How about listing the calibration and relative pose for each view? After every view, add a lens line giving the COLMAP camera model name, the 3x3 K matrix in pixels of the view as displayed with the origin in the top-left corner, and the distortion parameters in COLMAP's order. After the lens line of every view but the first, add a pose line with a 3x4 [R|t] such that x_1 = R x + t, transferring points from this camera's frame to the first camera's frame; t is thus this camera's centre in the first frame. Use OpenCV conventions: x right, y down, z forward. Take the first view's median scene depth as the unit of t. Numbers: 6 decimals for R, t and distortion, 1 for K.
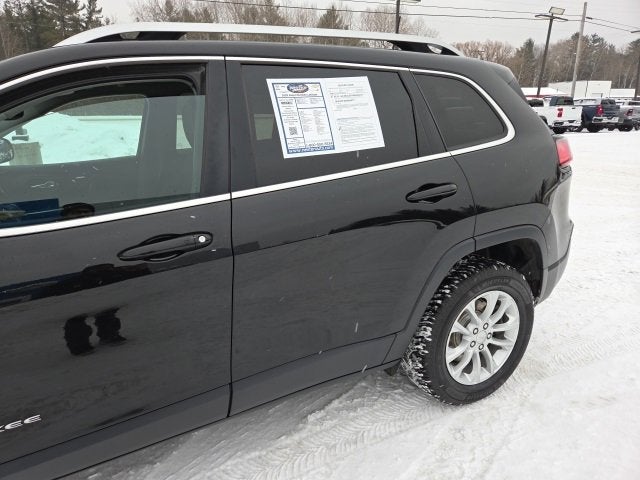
lens RADIAL K [[432.3, 0, 315.4], [0, 432.3, 241.2], [0, 0, 1]] dist [0.067480, -0.055219]
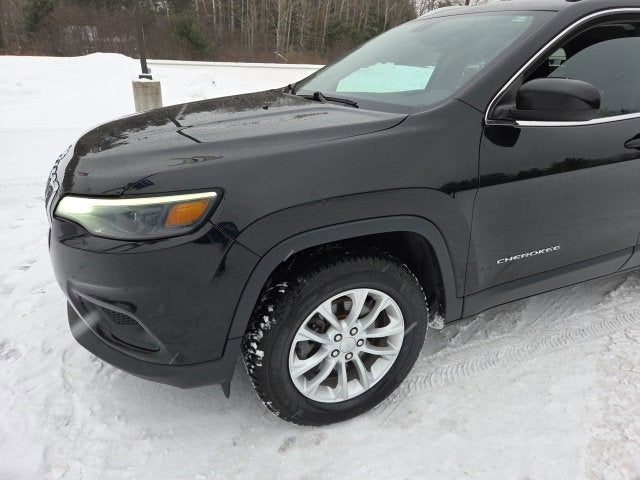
lens RADIAL K [[432.9, 0, 316.5], [0, 432.9, 236.4], [0, 0, 1]] dist [0.060061, -0.051812]
pose [[0.997460, 0.059703, -0.038844, -0.907768], [-0.056151, 0.994637, 0.086863, 0.175322], [0.043822, -0.084461, 0.995463, -0.365092]]
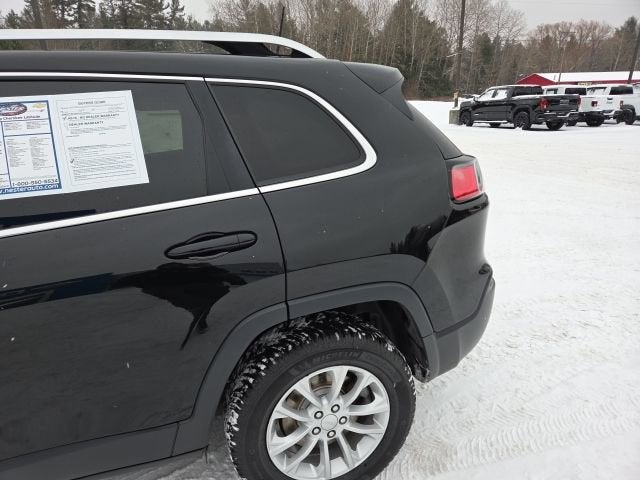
lens RADIAL K [[432.9, 0, 316.5], [0, 432.9, 236.4], [0, 0, 1]] dist [0.060061, -0.051812]
pose [[0.986619, 0.035596, -0.159111, 0.505002], [-0.033719, 0.999326, 0.014486, -0.127510], [0.159520, -0.008928, 0.987154, 0.258848]]
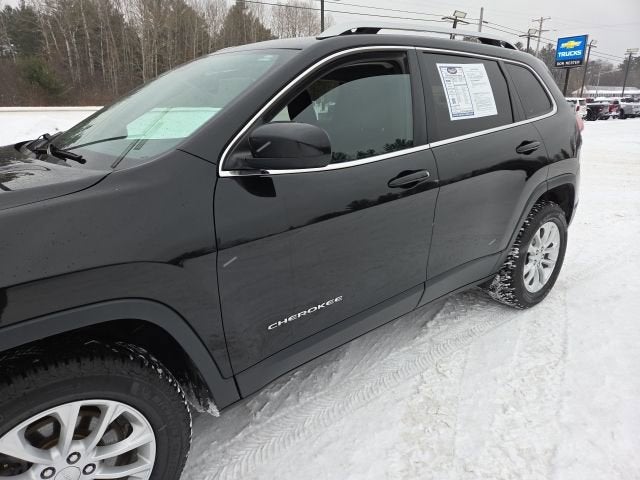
lens RADIAL K [[432.3, 0, 315.4], [0, 432.3, 241.2], [0, 0, 1]] dist [0.067480, -0.055219]
pose [[0.980191, -0.052871, 0.190868, -0.617649], [0.050502, 0.998575, 0.017262, 0.118219], [-0.191509, -0.007281, 0.981464, -0.236215]]
